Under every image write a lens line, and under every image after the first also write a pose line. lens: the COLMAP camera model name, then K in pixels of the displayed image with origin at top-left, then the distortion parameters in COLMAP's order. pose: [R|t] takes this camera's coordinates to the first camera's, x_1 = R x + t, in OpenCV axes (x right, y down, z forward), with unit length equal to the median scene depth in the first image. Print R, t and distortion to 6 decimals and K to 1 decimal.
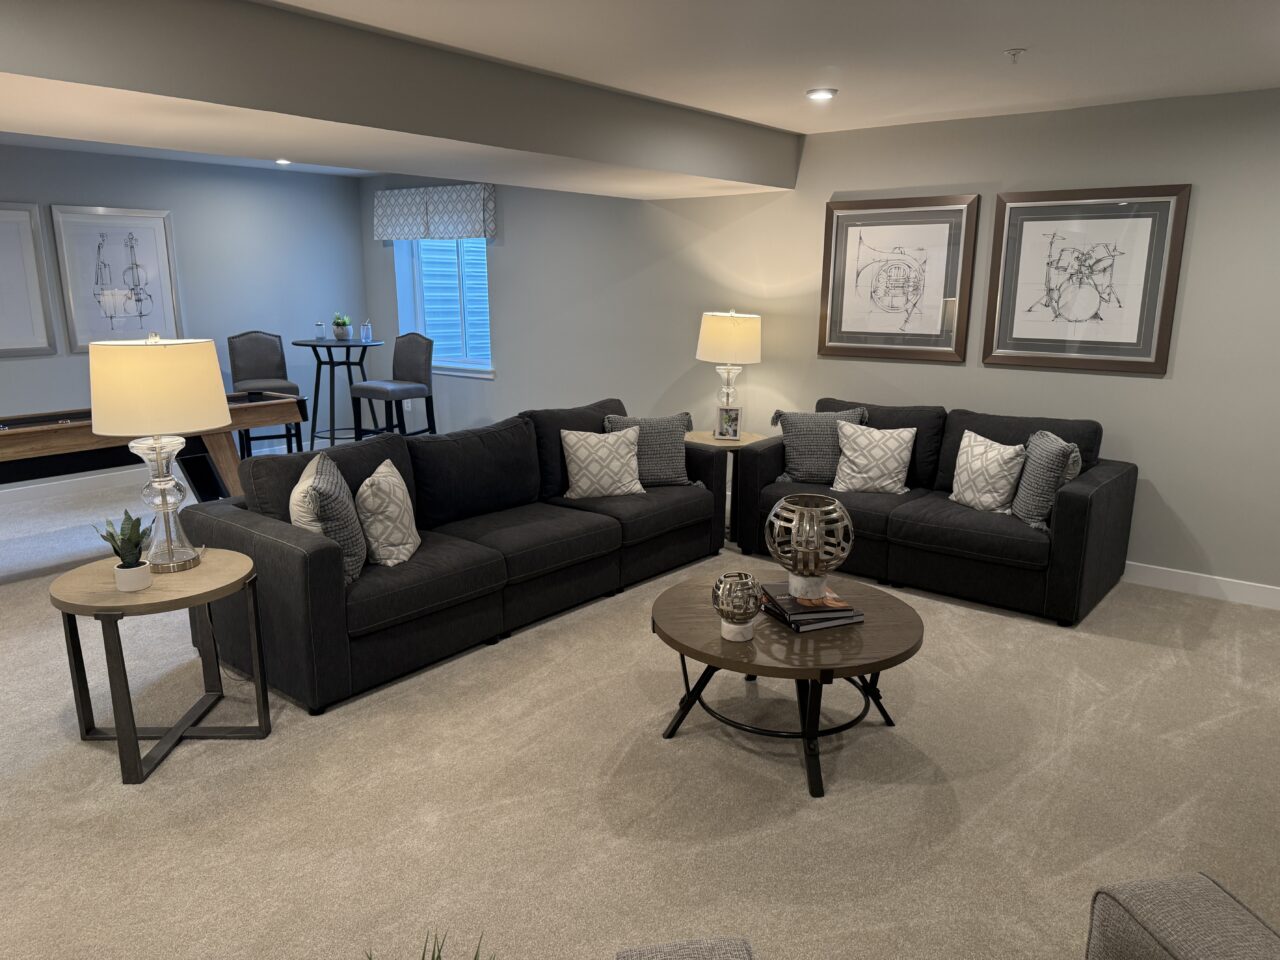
lens RADIAL K [[894.2, 0, 640.0], [0, 894.2, 480.0], [0, 0, 1]] dist [0.003123, -0.022170]
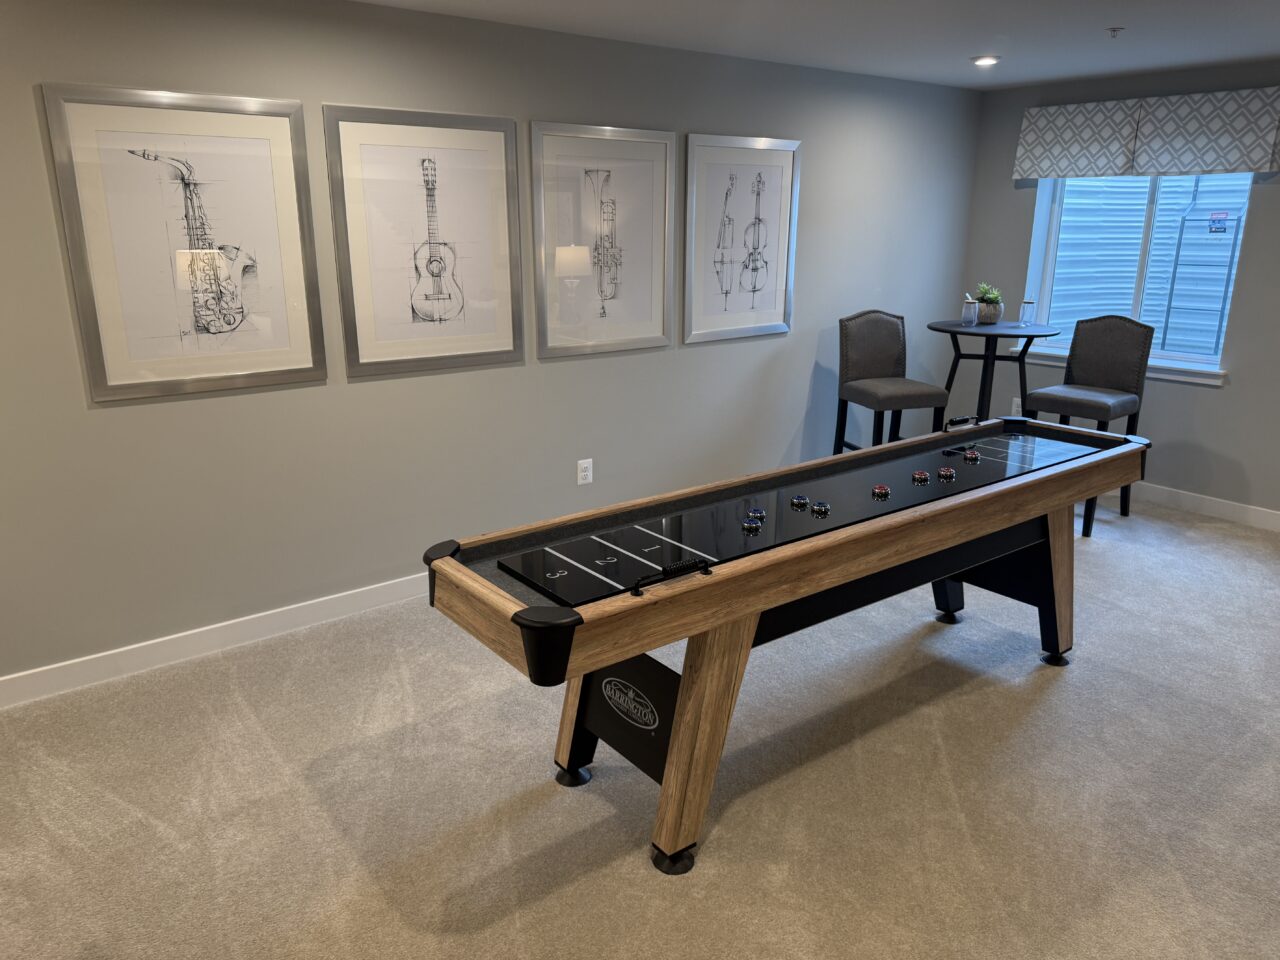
lens RADIAL K [[894.2, 0, 640.0], [0, 894.2, 480.0], [0, 0, 1]] dist [0.003123, -0.022170]
pose [[0.970350, 0.056863, -0.234921, -0.432935], [-0.043183, 0.997080, 0.062978, -0.067104], [0.237816, -0.050966, 0.969972, 0.247430]]
